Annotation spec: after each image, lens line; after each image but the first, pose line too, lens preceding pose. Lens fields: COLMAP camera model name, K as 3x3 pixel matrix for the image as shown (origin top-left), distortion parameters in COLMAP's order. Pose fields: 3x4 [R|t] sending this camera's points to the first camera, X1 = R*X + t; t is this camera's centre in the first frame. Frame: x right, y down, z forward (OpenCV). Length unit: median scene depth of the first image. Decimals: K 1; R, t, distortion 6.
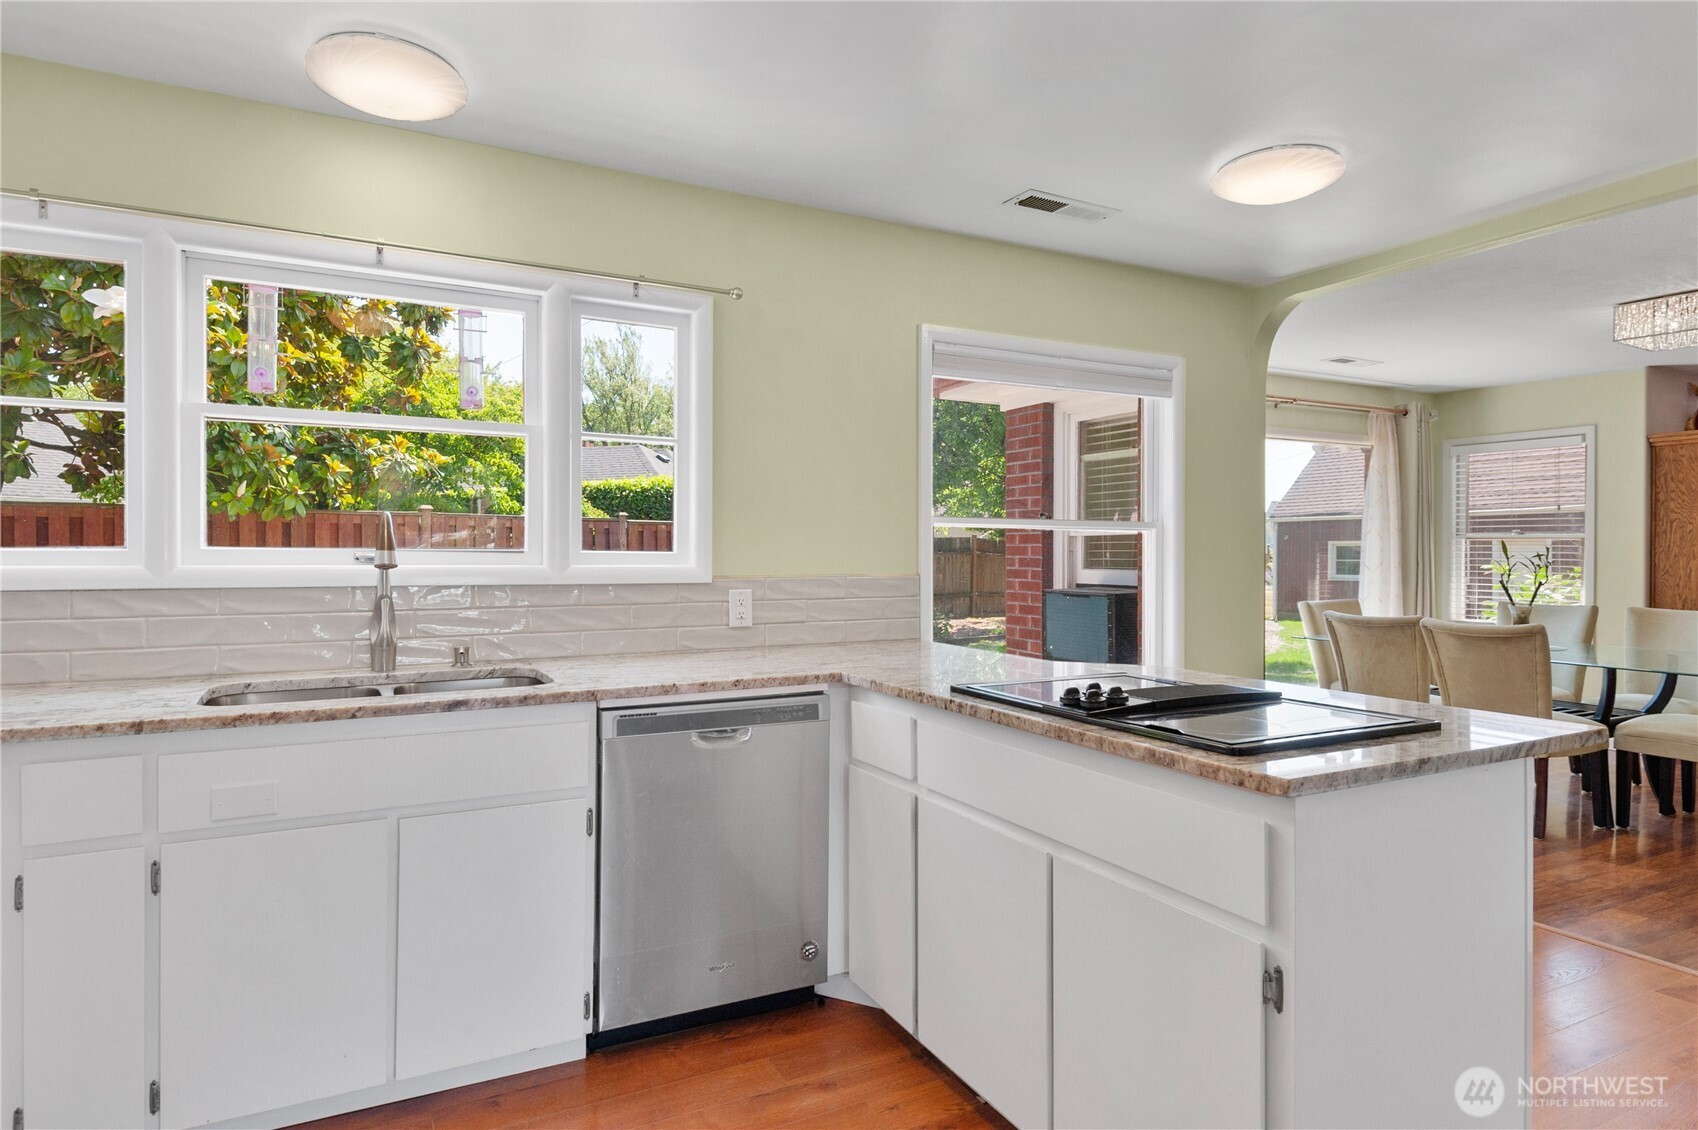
lens RADIAL K [[842.7, 0, 847.1], [0, 842.7, 559.1], [0, 0, 1]] dist [0.000133, -0.000098]
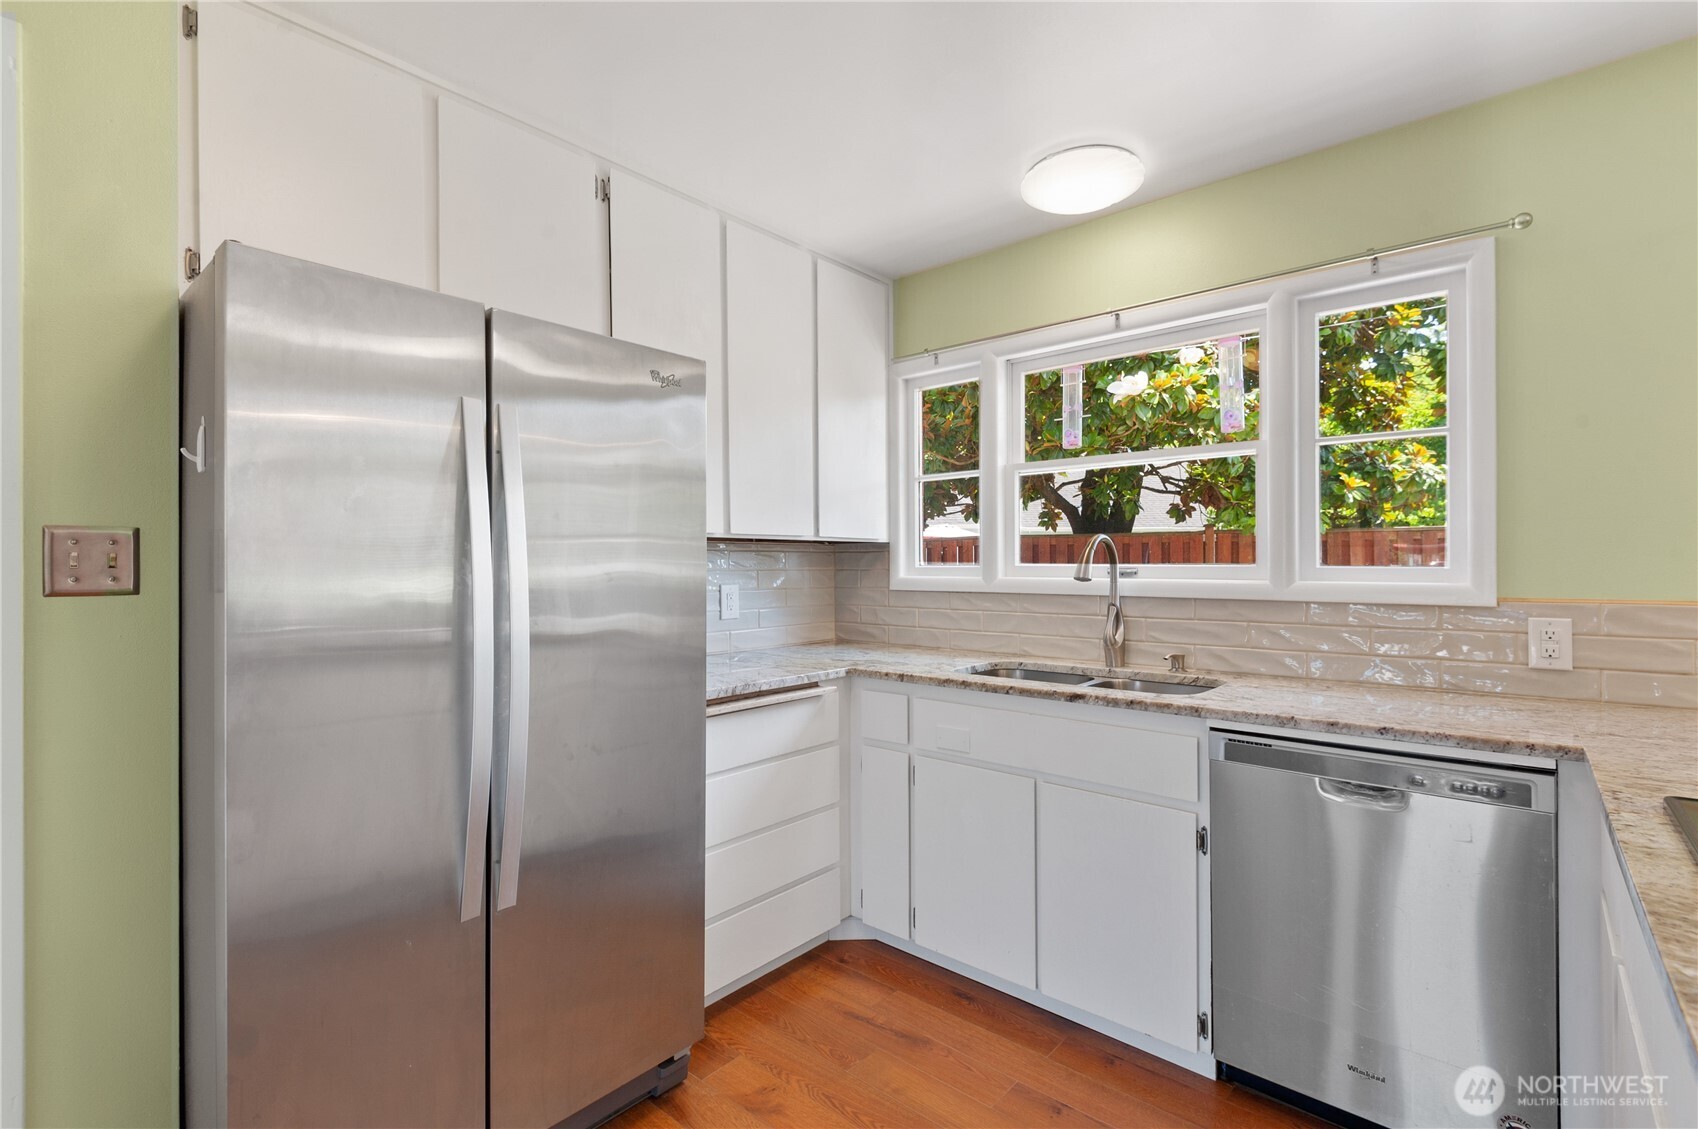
lens RADIAL K [[772.3, 0, 850.7], [0, 772.3, 565.4], [0, 0, 1]] dist [-0.000980, -0.000752]
pose [[0.390821, -0.004376, -0.920456, 0.330074], [-0.005212, 0.999962, -0.006966, -0.001741], [0.920452, 0.007520, 0.390784, 0.234918]]
